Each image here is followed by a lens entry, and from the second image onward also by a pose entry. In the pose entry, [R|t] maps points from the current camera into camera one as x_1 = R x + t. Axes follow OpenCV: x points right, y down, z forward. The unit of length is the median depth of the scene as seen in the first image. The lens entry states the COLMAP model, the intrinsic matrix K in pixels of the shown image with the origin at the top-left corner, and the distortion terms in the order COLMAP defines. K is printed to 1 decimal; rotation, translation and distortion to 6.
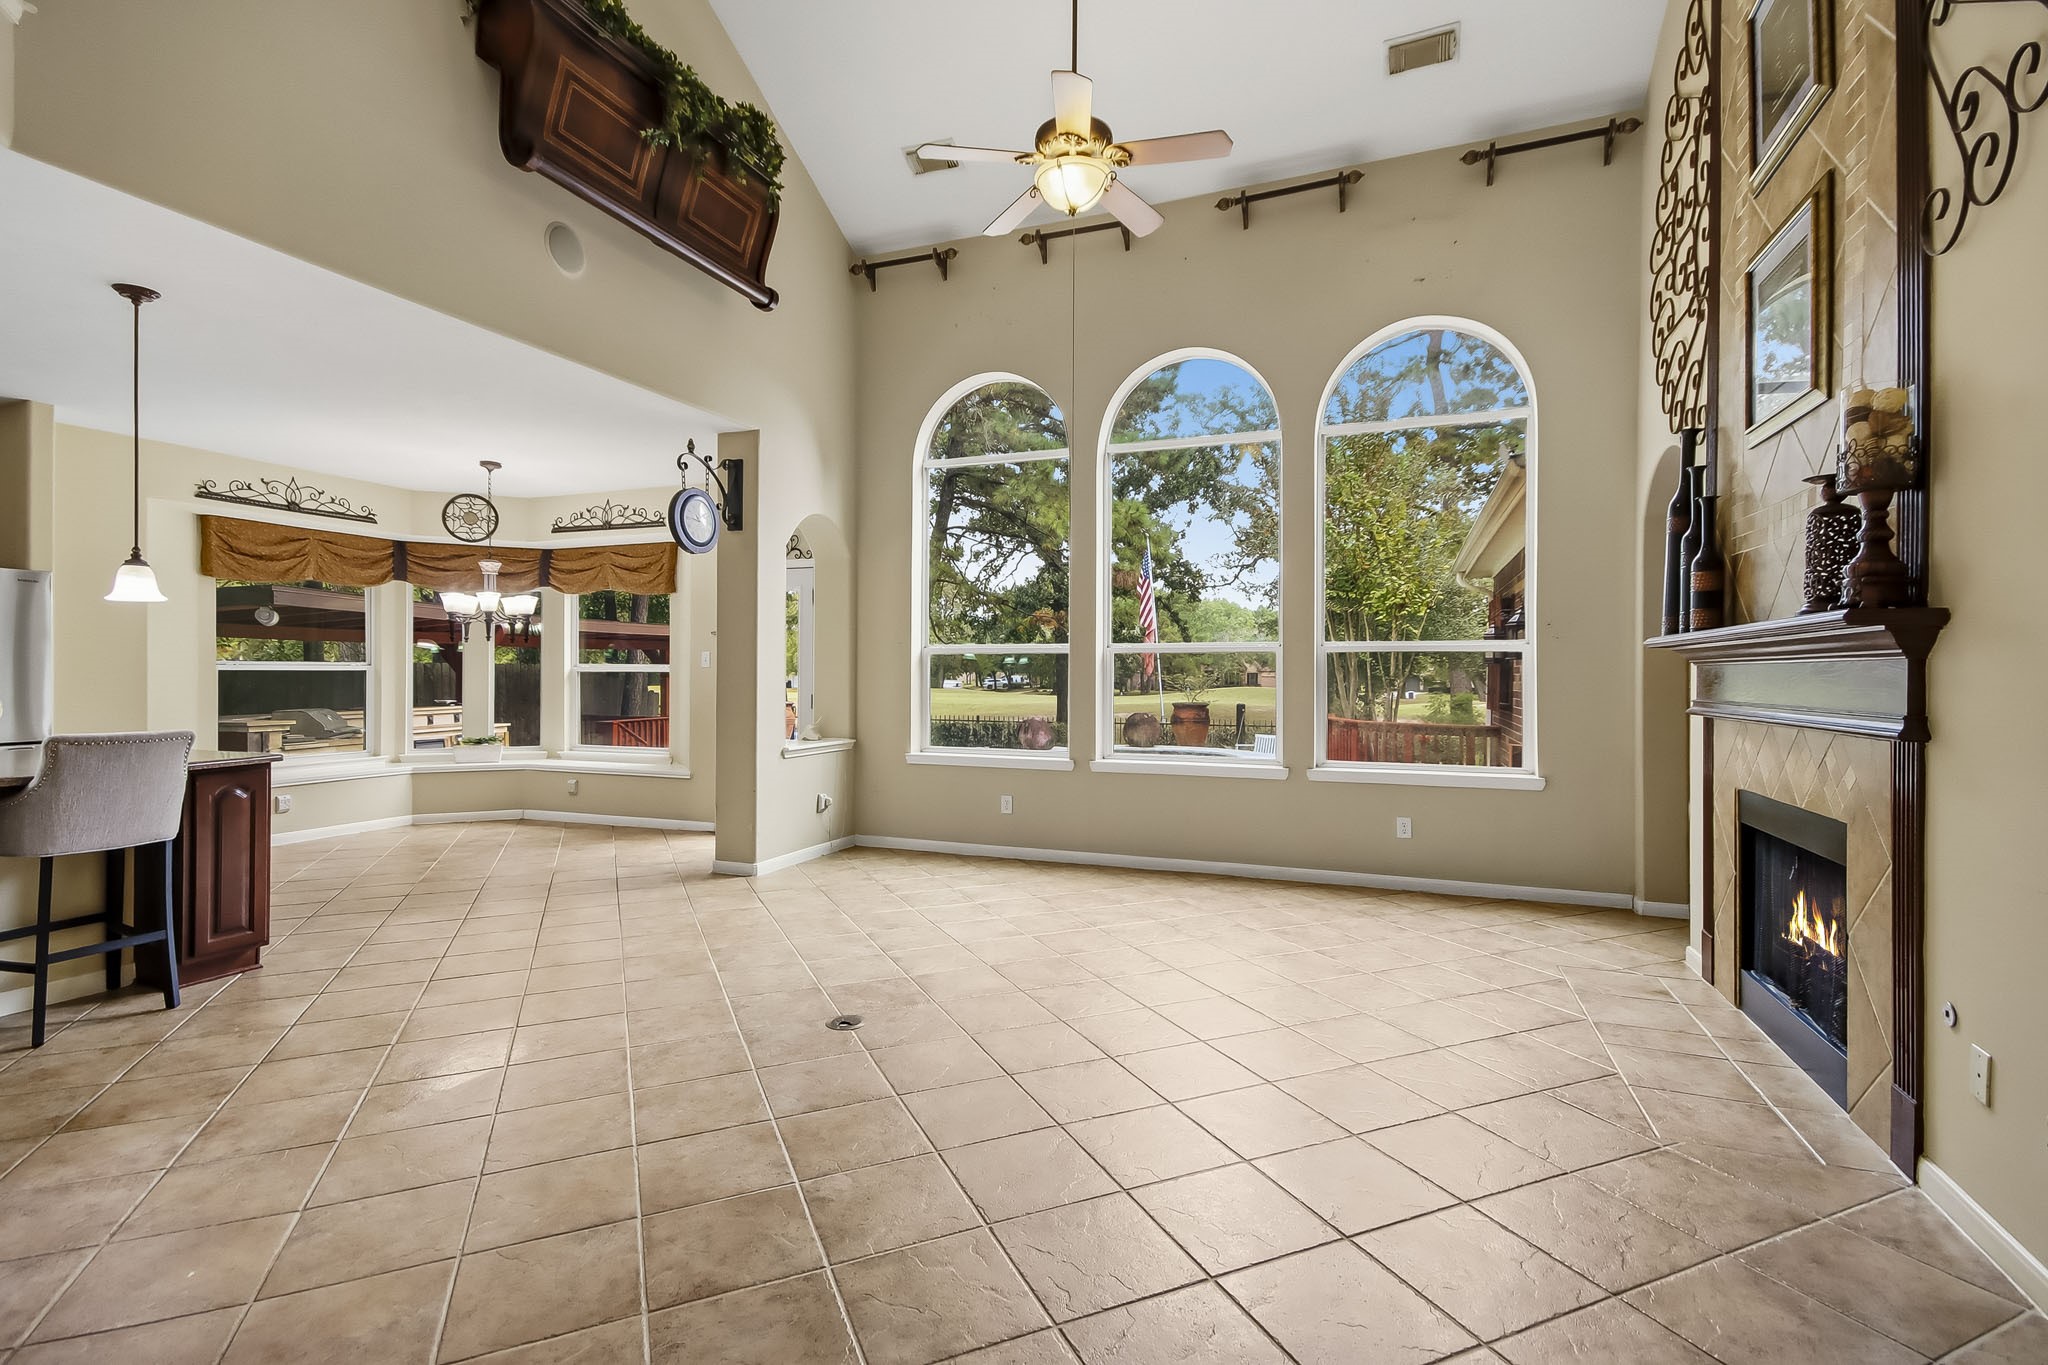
lens RADIAL K [[944.6, 0, 1063.0], [0, 944.6, 668.6], [0, 0, 1]] dist [0.006281, -0.007103]
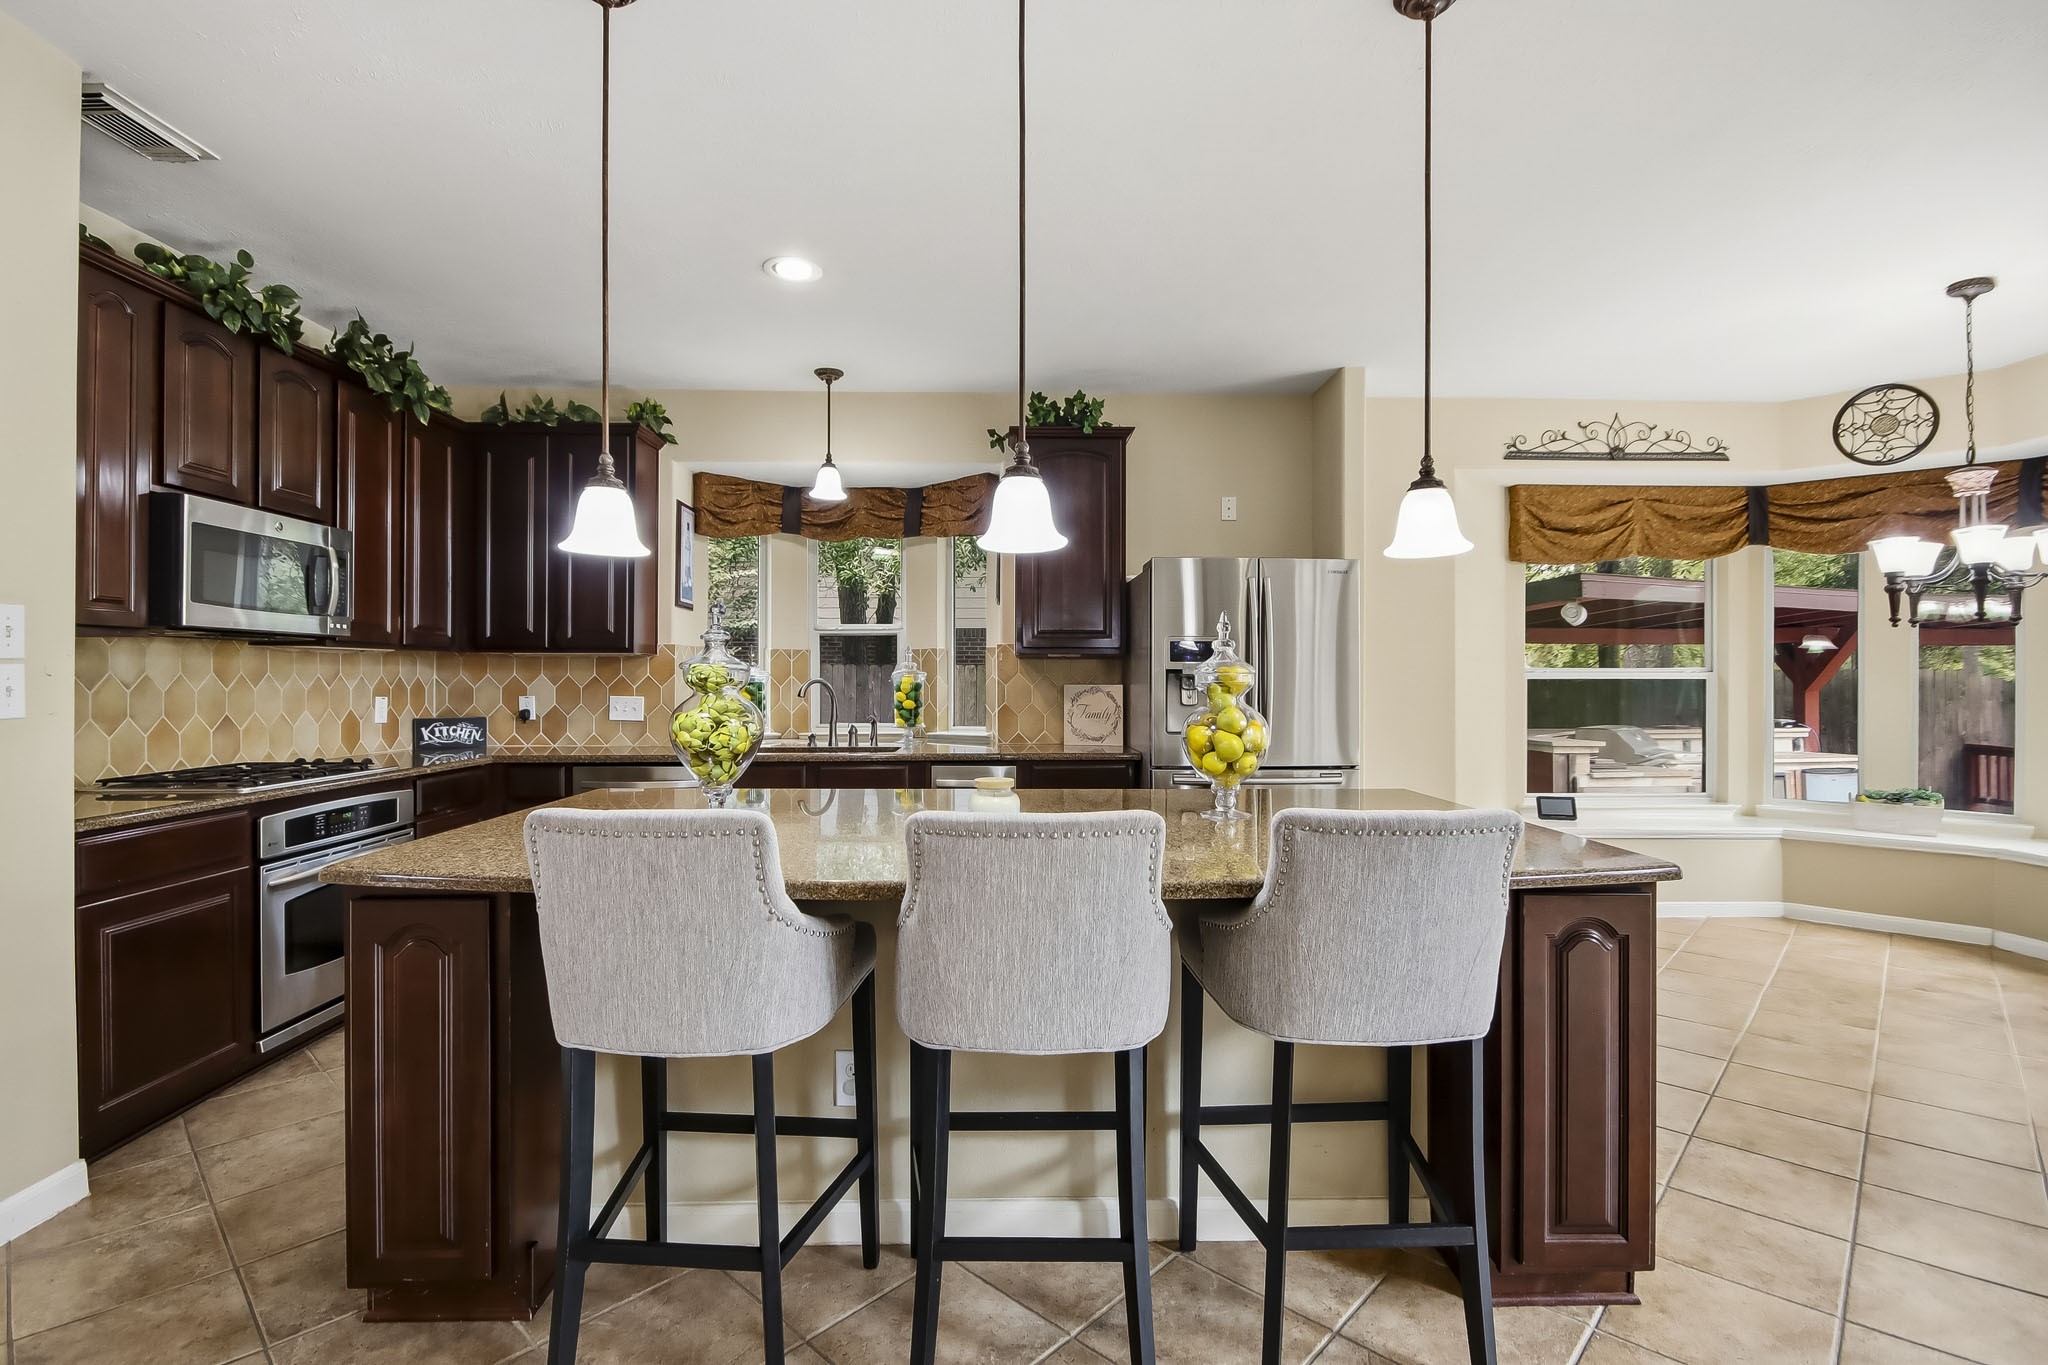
lens RADIAL K [[944.6, 0, 1017.3], [0, 944.6, 676.0], [0, 0, 1]] dist [0.006281, -0.007103]
pose [[0.351836, -0.004092, -0.936053, -0.277041], [0.002581, 0.999991, -0.003401, 0.000336], [0.936058, -0.001219, 0.351843, 0.293204]]
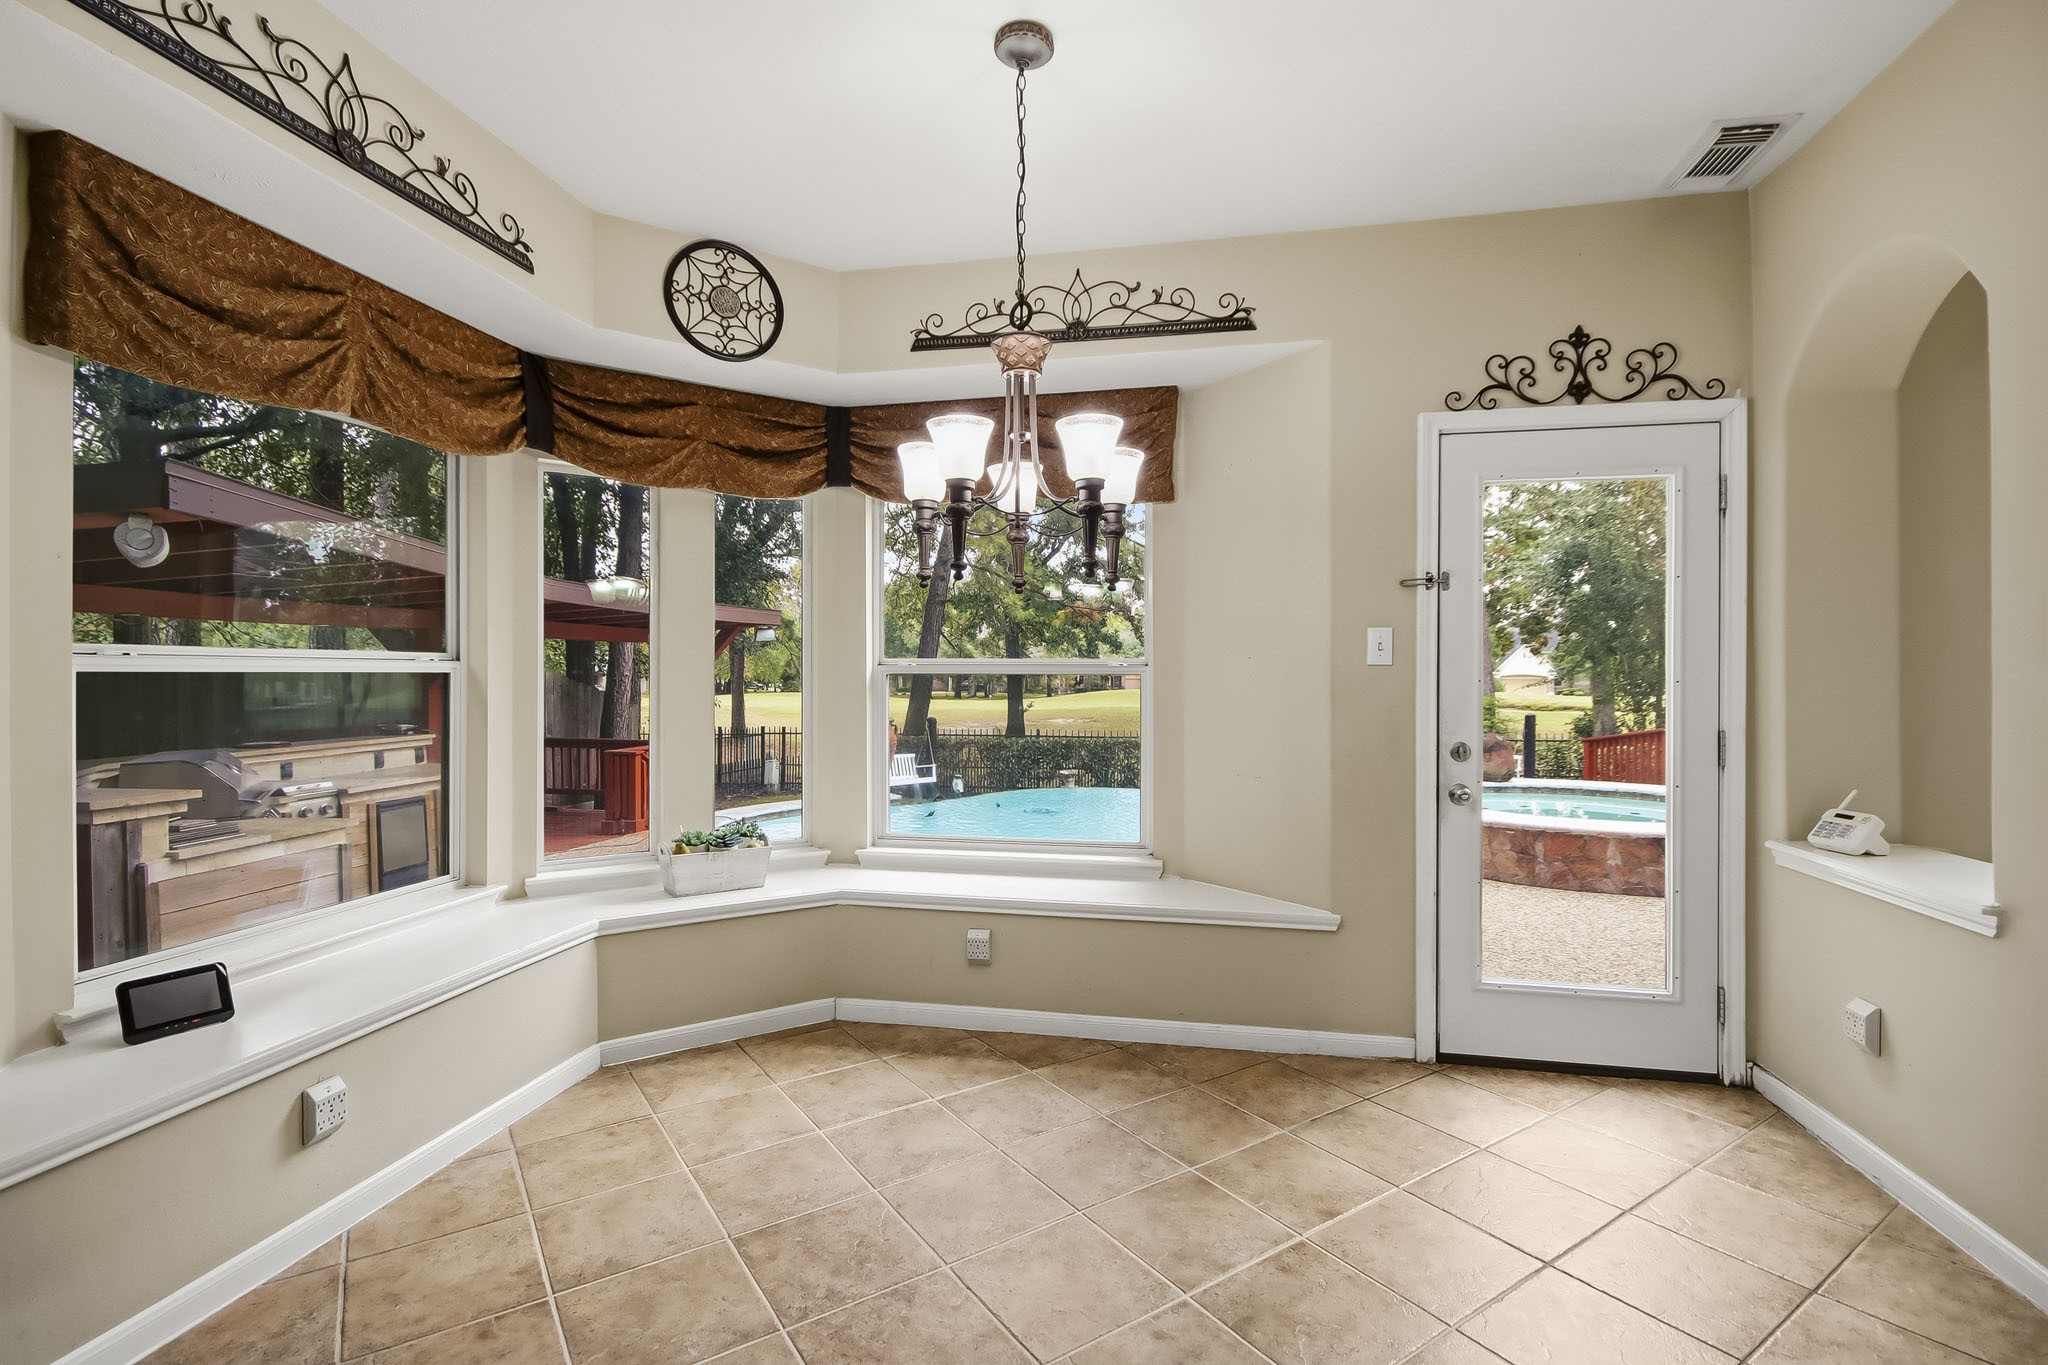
lens RADIAL K [[944.6, 0, 1023.4], [0, 944.6, 680.9], [0, 0, 1]] dist [0.006281, -0.007103]
pose [[0.989494, -0.000908, 0.144572, -0.592298], [-0.000302, 0.999965, 0.008348, 0.001833], [-0.144575, -0.008304, 0.989459, 0.610027]]
